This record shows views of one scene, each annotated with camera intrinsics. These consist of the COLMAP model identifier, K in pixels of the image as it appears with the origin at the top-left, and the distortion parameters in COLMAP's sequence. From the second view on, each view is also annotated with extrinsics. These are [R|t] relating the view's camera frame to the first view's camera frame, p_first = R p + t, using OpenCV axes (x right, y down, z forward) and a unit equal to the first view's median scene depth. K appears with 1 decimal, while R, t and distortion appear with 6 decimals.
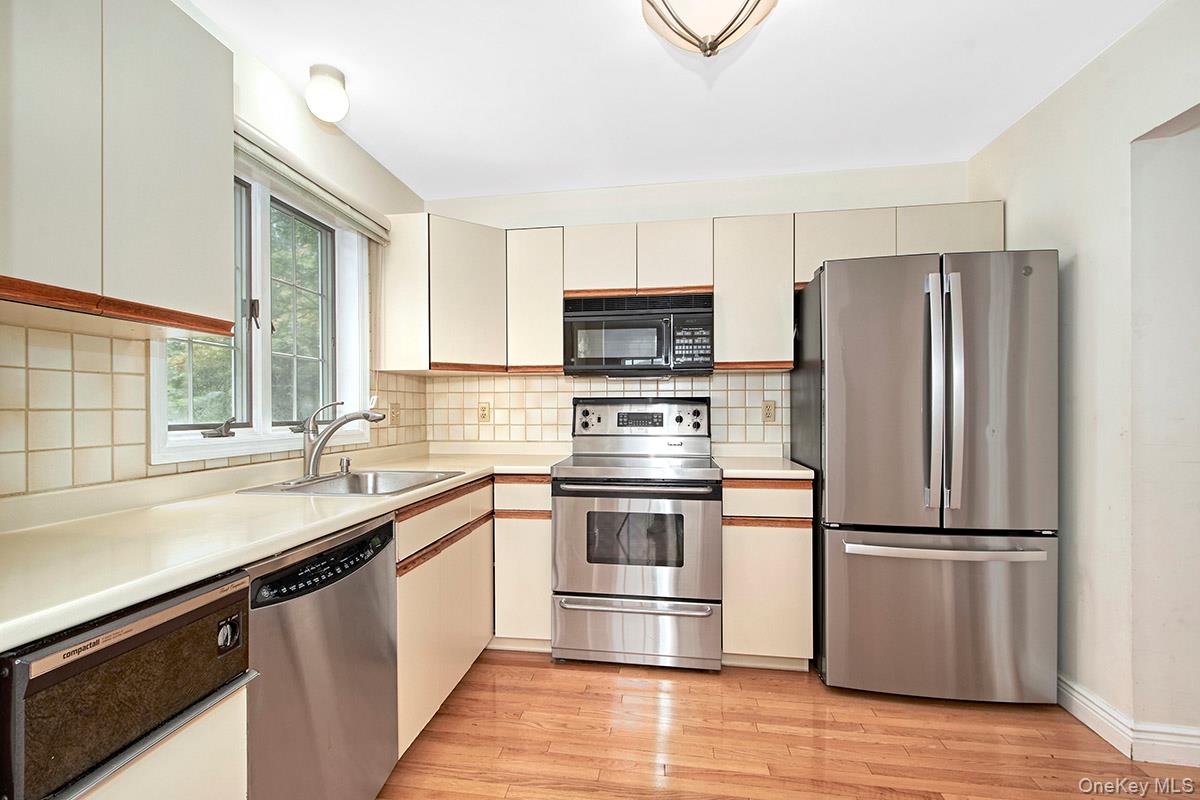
lens RADIAL K [[527.9, 0, 590.1], [0, 527.9, 404.5], [0, 0, 1]] dist [0.008129, -0.002697]
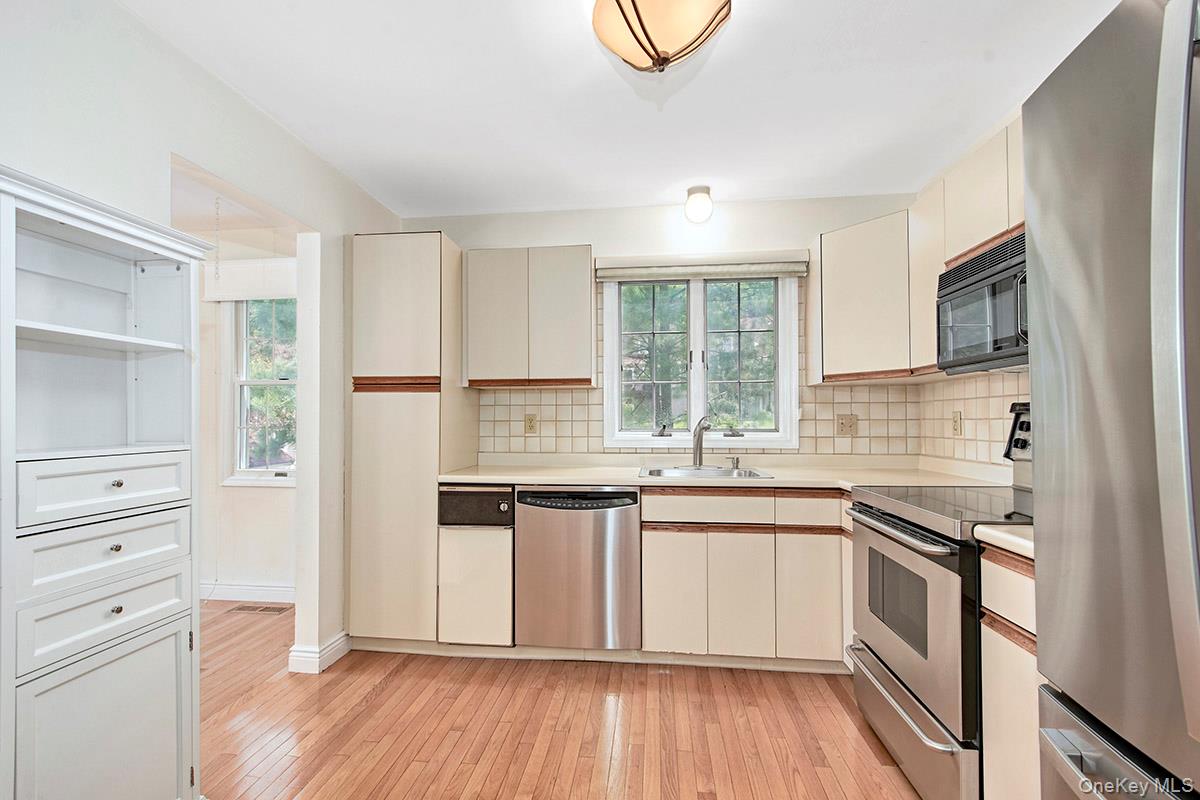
lens RADIAL K [[527.9, 0, 596.5], [0, 527.9, 408.3], [0, 0, 1]] dist [0.008129, -0.002697]
pose [[0.034145, -0.016958, -0.999273, 0.799587], [0.013153, 0.999777, -0.016517, -0.003375], [0.999330, -0.012580, 0.034360, 0.560474]]
